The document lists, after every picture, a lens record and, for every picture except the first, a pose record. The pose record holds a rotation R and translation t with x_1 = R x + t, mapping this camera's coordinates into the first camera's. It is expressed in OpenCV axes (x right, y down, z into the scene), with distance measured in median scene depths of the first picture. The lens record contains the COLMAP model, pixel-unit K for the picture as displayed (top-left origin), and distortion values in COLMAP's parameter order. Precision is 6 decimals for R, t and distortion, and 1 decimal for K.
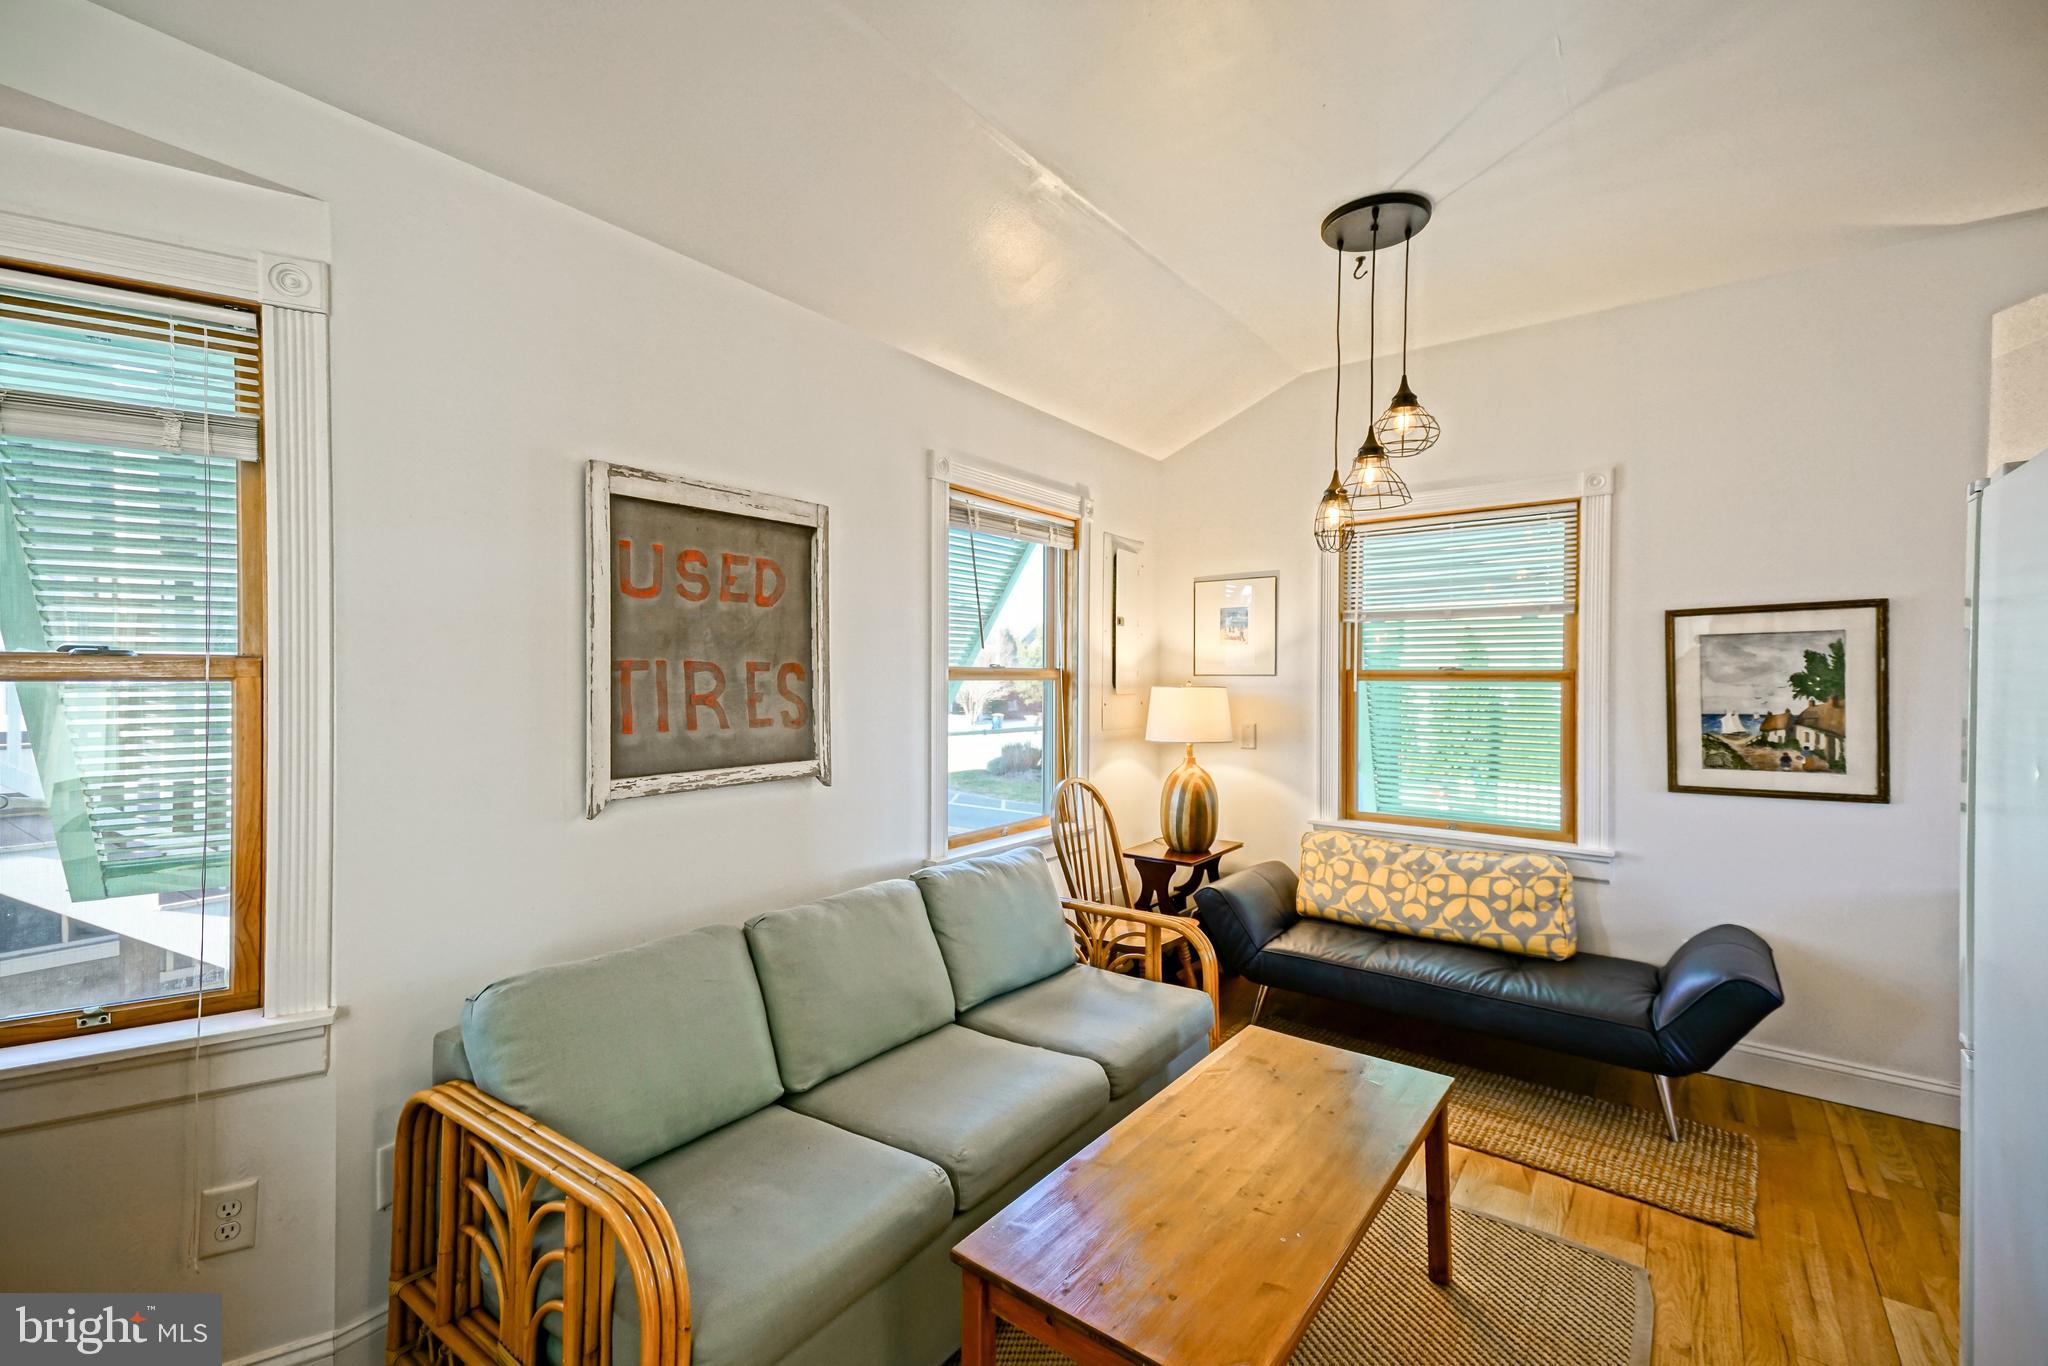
lens RADIAL K [[910.8, 0, 1010.2], [0, 910.8, 675.3], [0, 0, 1]] dist [0.038245, -0.002016]
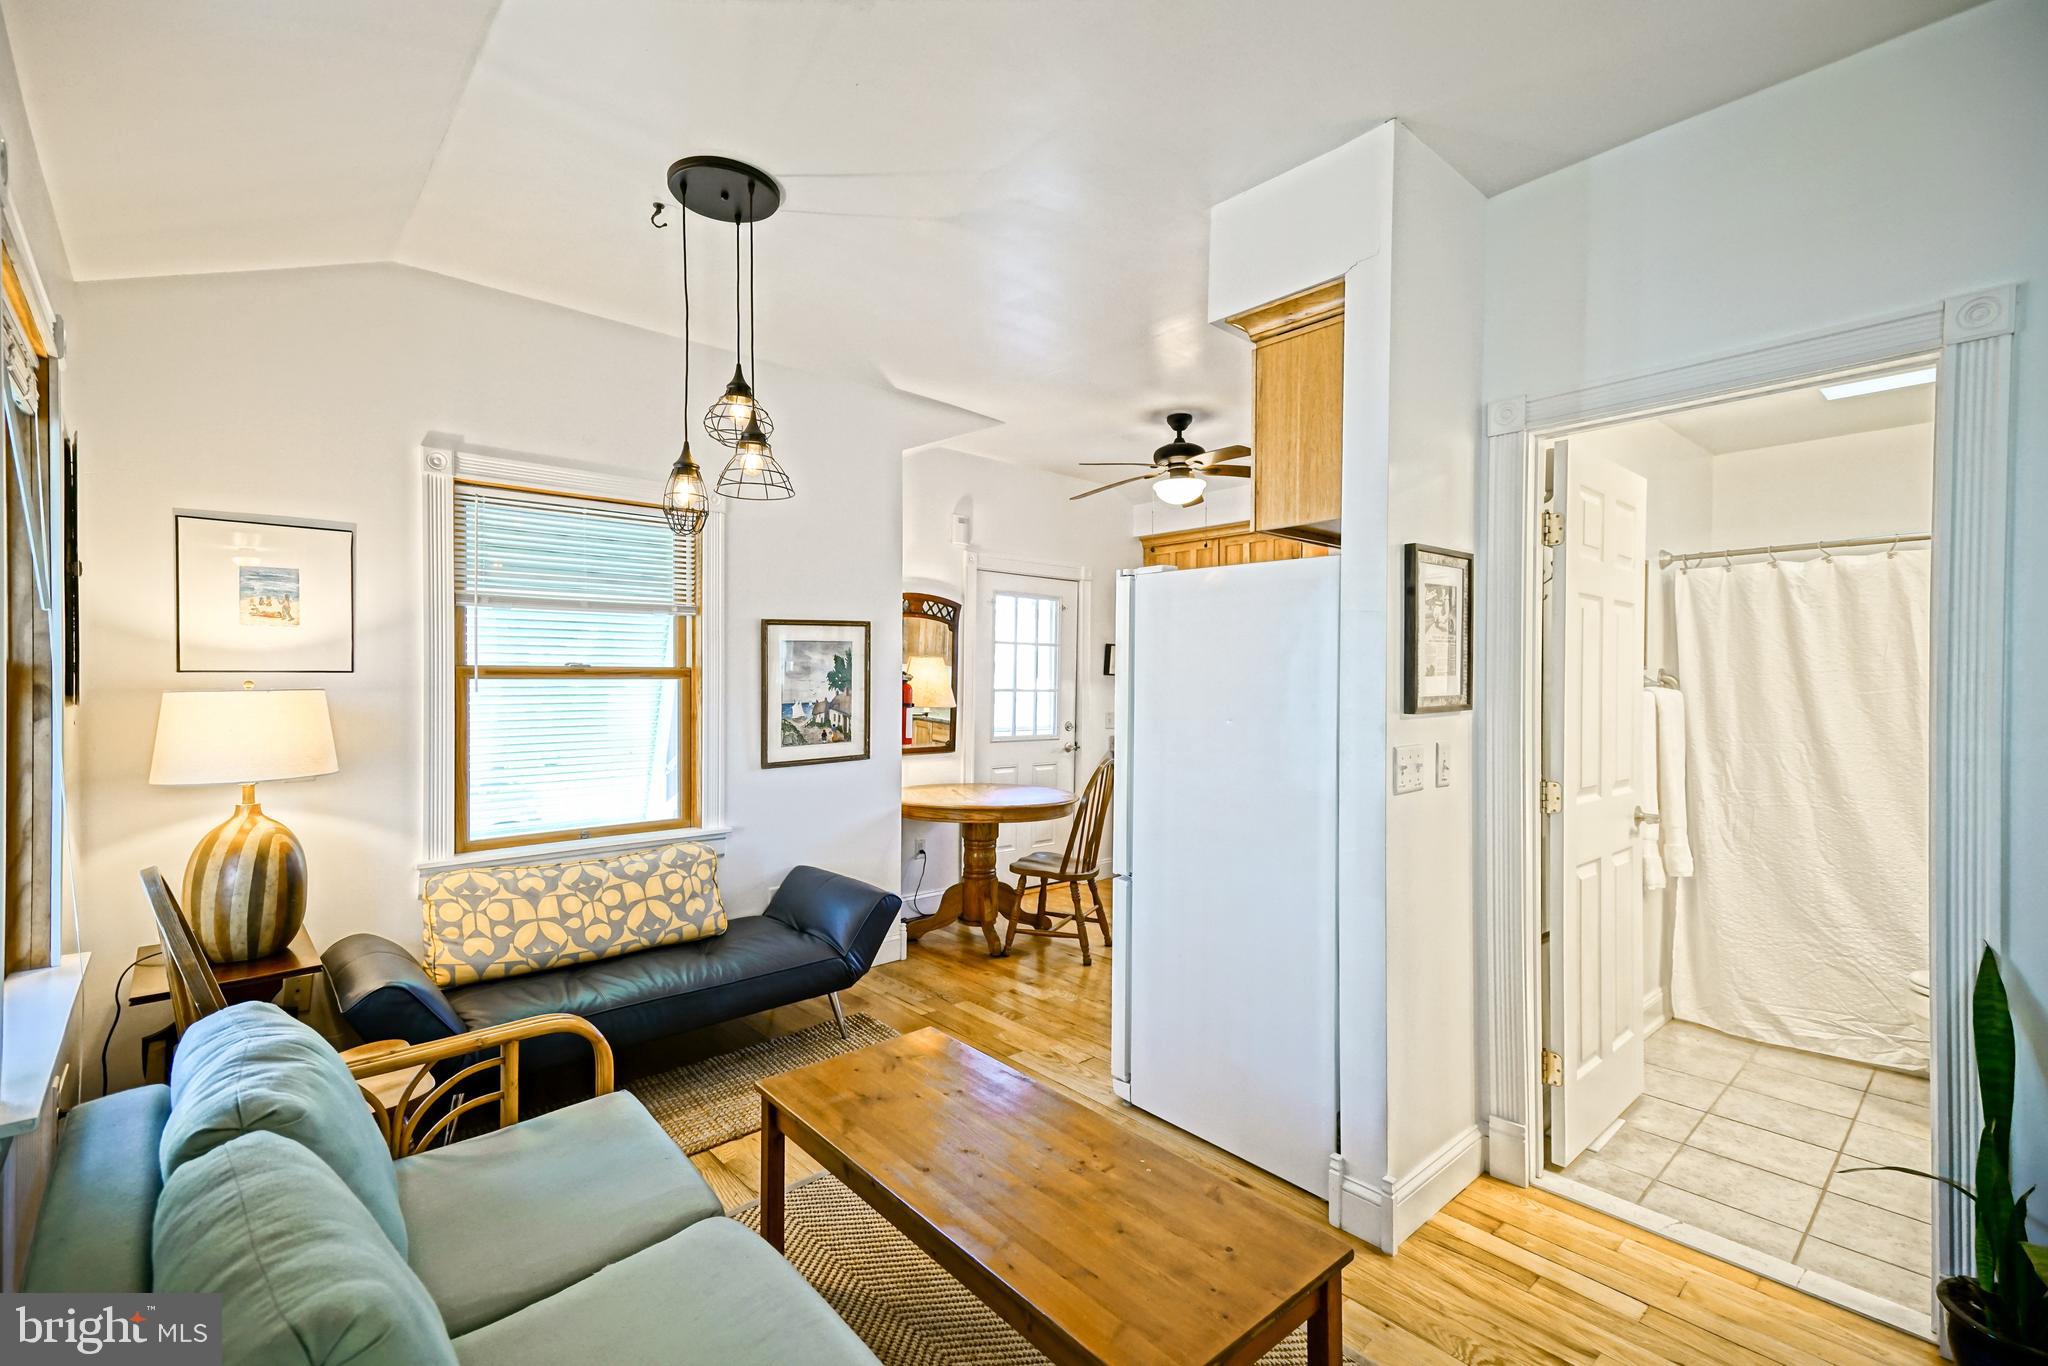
lens RADIAL K [[910.8, 0, 1022.9], [0, 910.8, 677.2], [0, 0, 1]] dist [0.038245, -0.002016]
pose [[0.192265, -0.004316, 0.981334, -0.415923], [-0.001977, 0.999987, 0.004786, -0.000579], [-0.981341, -0.002860, 0.192254, 0.466510]]
